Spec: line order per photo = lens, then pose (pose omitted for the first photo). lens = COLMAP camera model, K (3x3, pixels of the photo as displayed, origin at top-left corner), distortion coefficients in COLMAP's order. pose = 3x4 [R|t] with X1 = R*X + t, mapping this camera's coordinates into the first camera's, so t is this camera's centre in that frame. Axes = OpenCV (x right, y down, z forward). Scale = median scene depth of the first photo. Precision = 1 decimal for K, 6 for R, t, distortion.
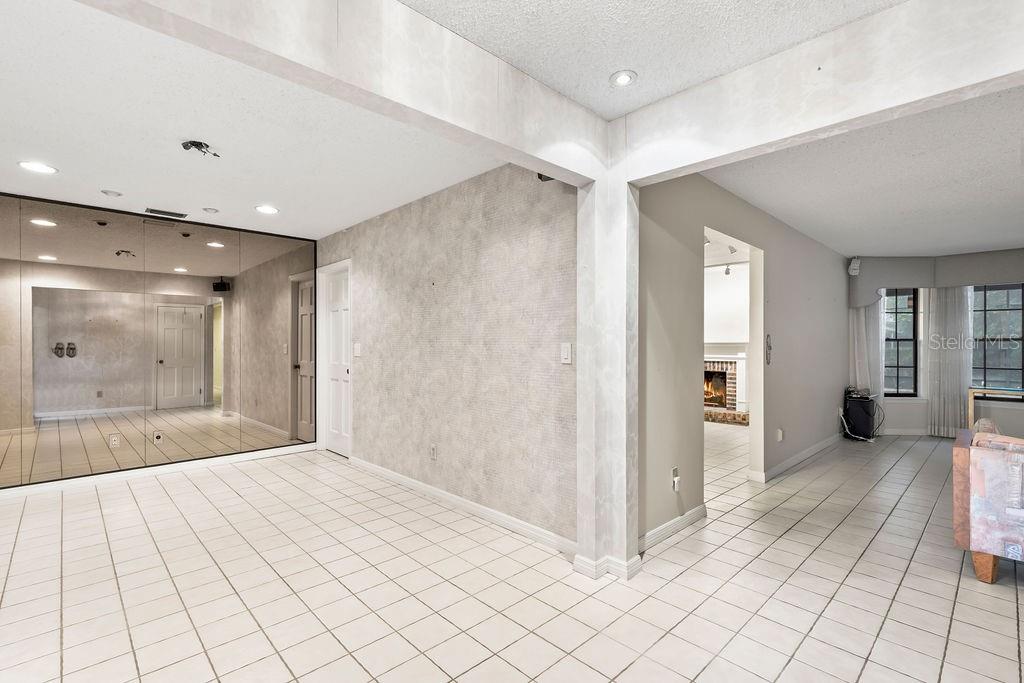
lens RADIAL K [[471.3, 0, 514.4], [0, 471.3, 342.1], [0, 0, 1]] dist [0.003206, -0.000336]
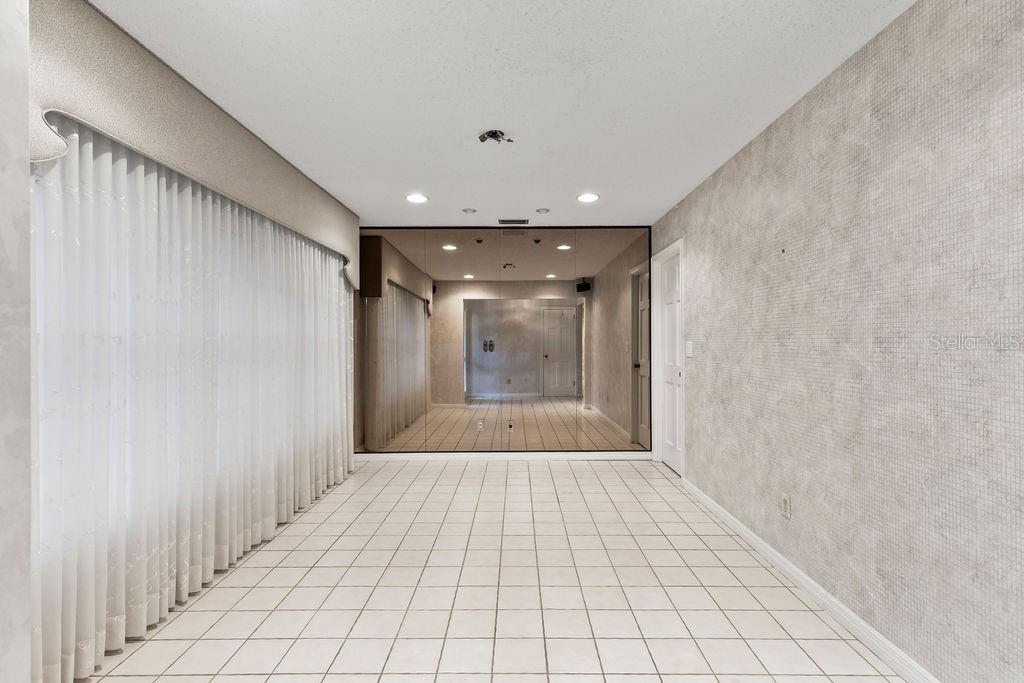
lens RADIAL K [[471.3, 0, 507.4], [0, 471.3, 338.1], [0, 0, 1]] dist [0.003206, -0.000336]
pose [[0.717291, -0.006535, -0.696744, 0.009315], [0.005527, 0.999978, -0.003690, -0.000635], [0.696752, -0.001204, 0.717311, 0.221958]]
